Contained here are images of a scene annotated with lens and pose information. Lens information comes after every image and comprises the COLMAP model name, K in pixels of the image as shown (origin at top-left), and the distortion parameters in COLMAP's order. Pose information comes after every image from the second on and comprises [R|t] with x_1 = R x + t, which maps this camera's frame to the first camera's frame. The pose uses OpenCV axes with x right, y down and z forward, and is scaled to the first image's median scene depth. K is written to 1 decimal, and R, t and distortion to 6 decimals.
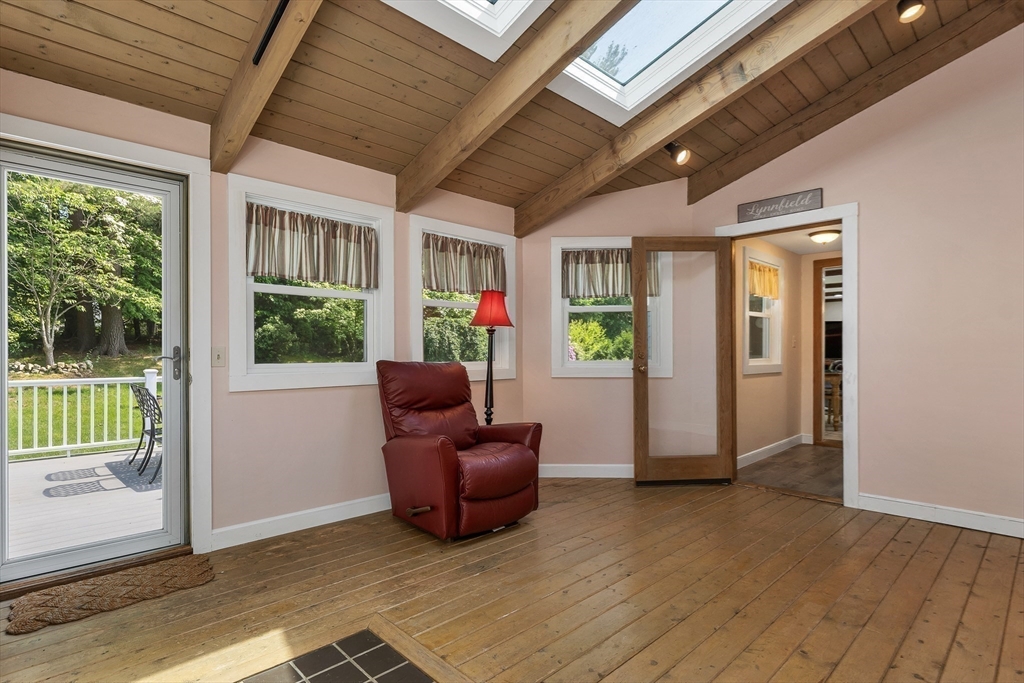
lens RADIAL K [[498.7, 0, 518.1], [0, 498.7, 349.9], [0, 0, 1]] dist [0.003648, 0.000540]
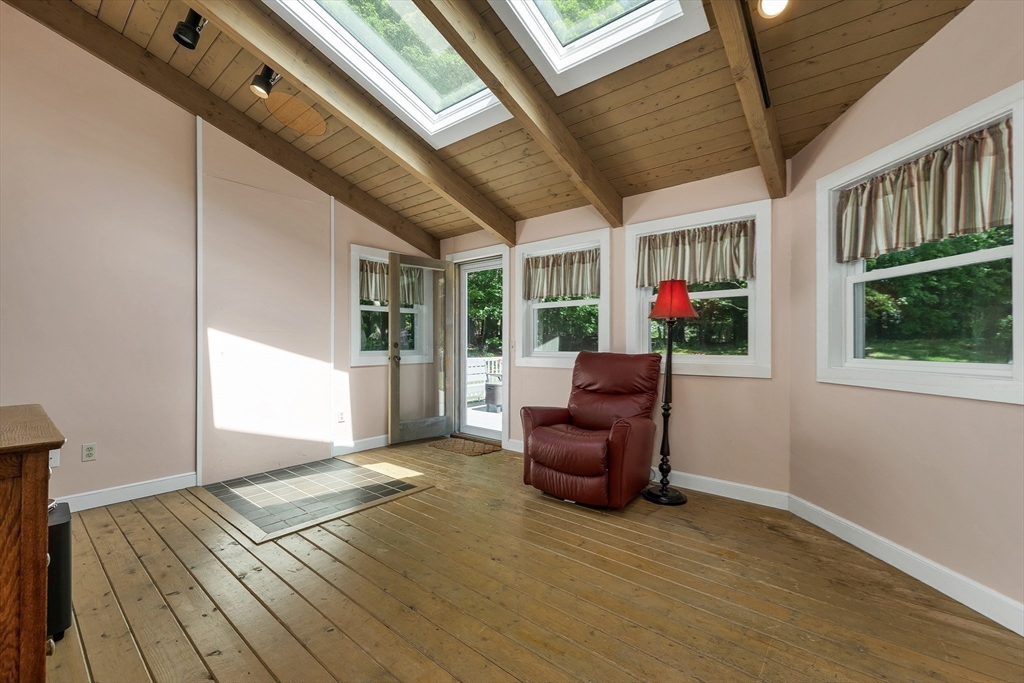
lens RADIAL K [[426.1, 0, 519.1], [0, 426.1, 343.1], [0, 0, 1]] dist [0.001938, -0.000165]
pose [[0.125428, 0.002780, -0.992099, 0.807505], [0.007086, 0.999968, 0.003698, -0.005076], [0.992077, -0.007494, 0.125405, 0.682814]]
